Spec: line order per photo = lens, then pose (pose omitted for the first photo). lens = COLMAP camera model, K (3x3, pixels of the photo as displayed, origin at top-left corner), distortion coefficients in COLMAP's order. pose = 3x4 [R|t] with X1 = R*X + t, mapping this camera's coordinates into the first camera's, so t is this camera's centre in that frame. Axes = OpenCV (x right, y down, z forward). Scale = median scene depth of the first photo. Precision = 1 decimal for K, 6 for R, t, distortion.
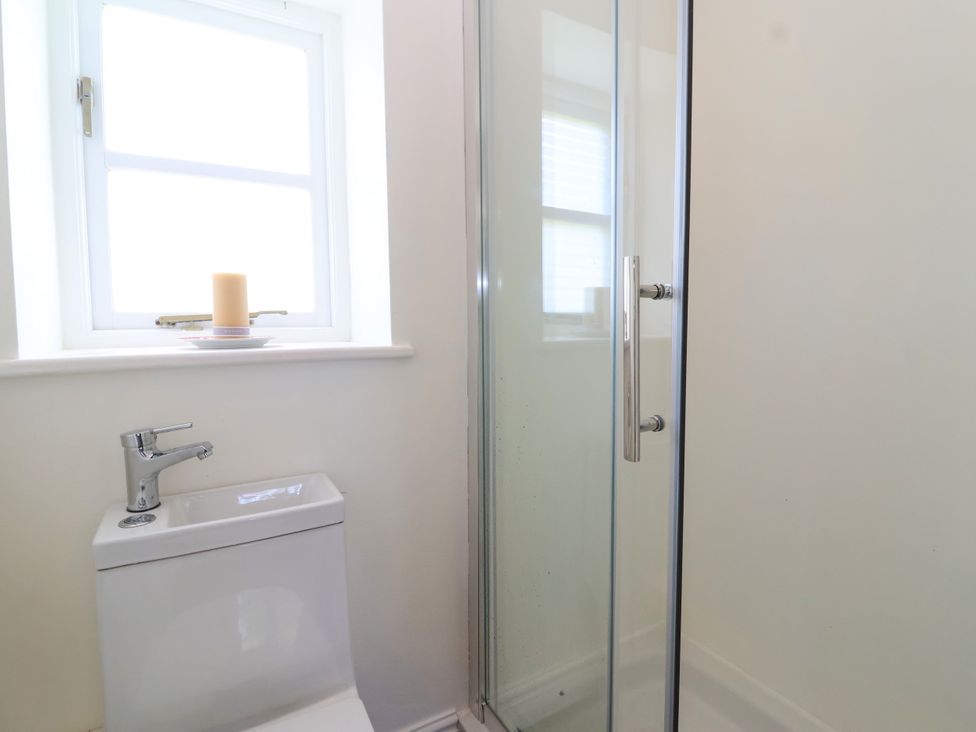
lens RADIAL K [[513.7, 0, 495.9], [0, 513.7, 357.2], [0, 0, 1]] dist [-0.000457, -0.013095]
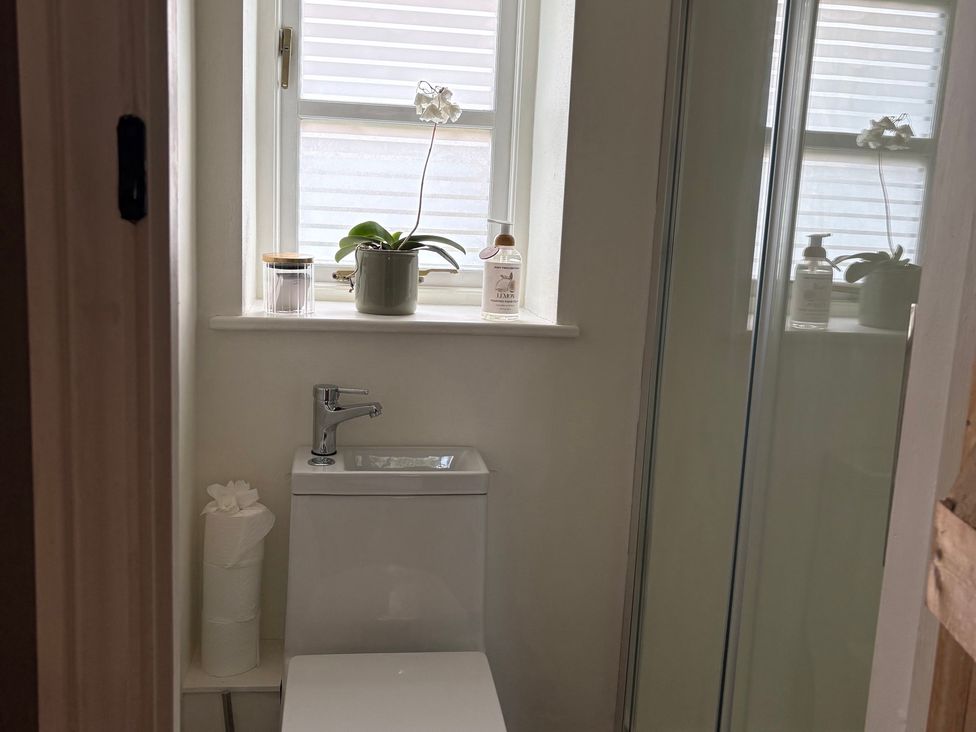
lens RADIAL K [[956.9, 0, 486.7], [0, 956.9, 378.1], [0, 0, 1]] dist [0.091492, -0.191107]
pose [[0.930408, 0.115666, -0.347796, 0.358990], [-0.082593, 0.990658, 0.108512, -0.128040], [0.357098, -0.072235, 0.931270, -0.813373]]
